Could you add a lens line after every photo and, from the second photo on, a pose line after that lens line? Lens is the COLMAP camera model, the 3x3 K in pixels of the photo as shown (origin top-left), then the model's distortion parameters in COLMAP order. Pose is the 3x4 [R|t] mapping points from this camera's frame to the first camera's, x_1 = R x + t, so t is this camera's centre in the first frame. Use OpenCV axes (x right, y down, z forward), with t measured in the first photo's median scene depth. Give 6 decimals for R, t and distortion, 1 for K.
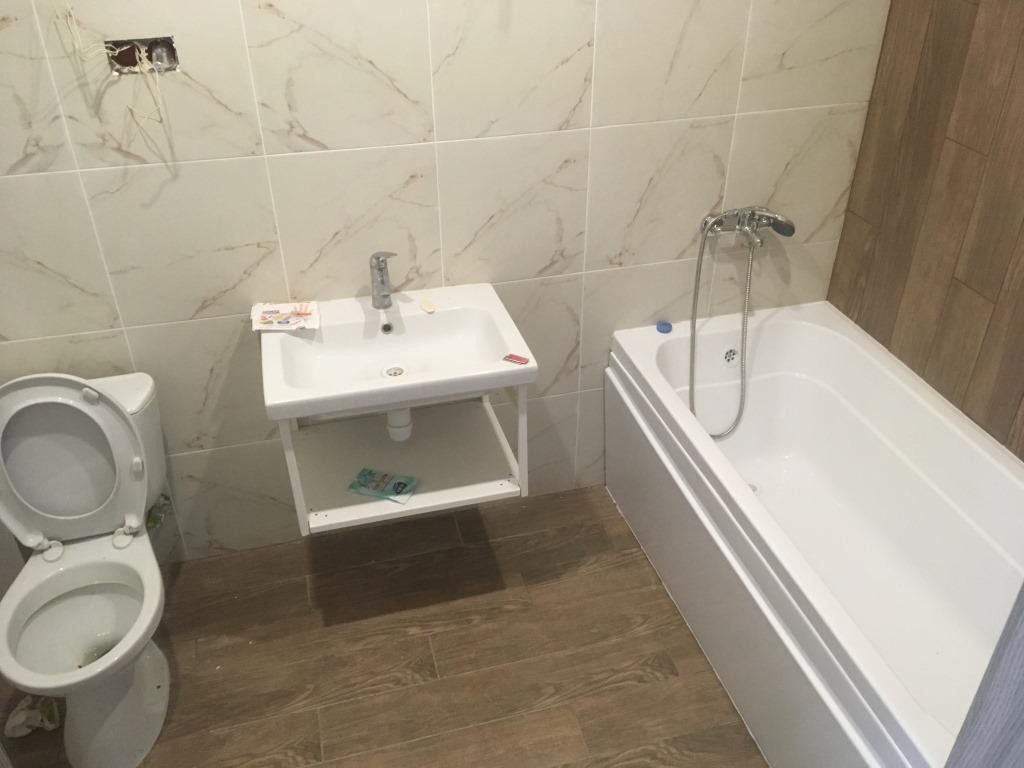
lens RADIAL K [[859.2, 0, 506.4], [0, 859.2, 379.2], [0, 0, 1]] dist [0.093921, -0.120142]
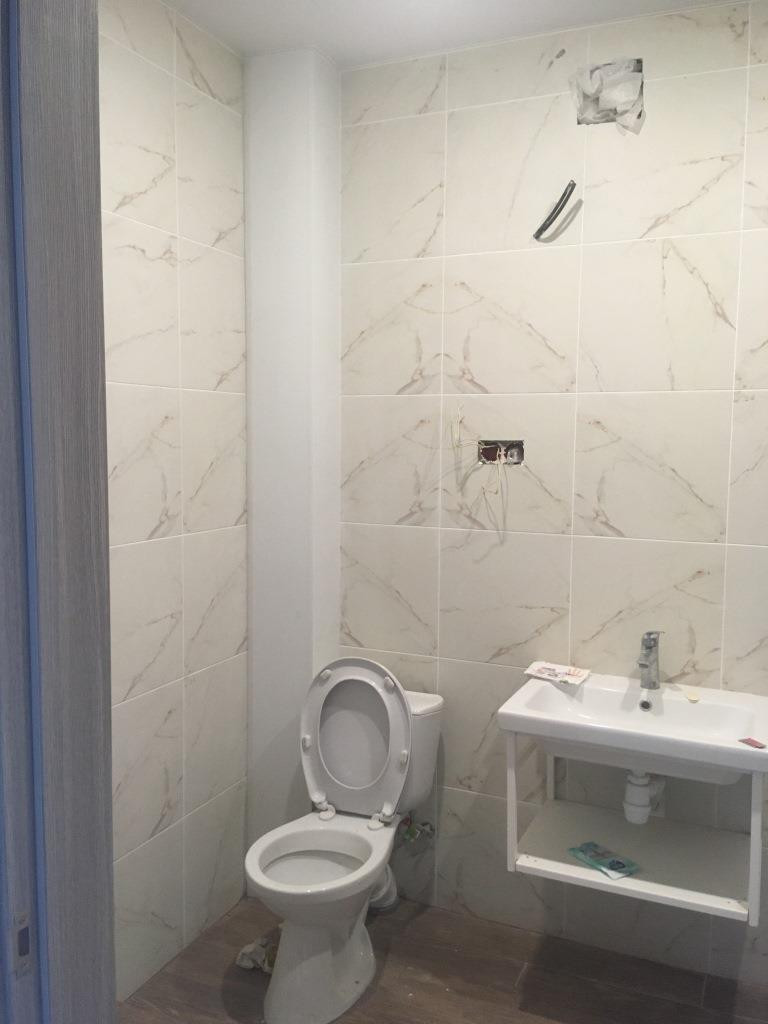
lens RADIAL K [[859.2, 0, 389.5], [0, 859.2, 515.1], [0, 0, 1]] dist [0.093921, -0.120142]
pose [[0.780585, 0.072600, -0.620819, 0.246234], [-0.349373, 0.874265, -0.337046, 0.195251], [0.518290, 0.479990, 0.707803, -0.004128]]
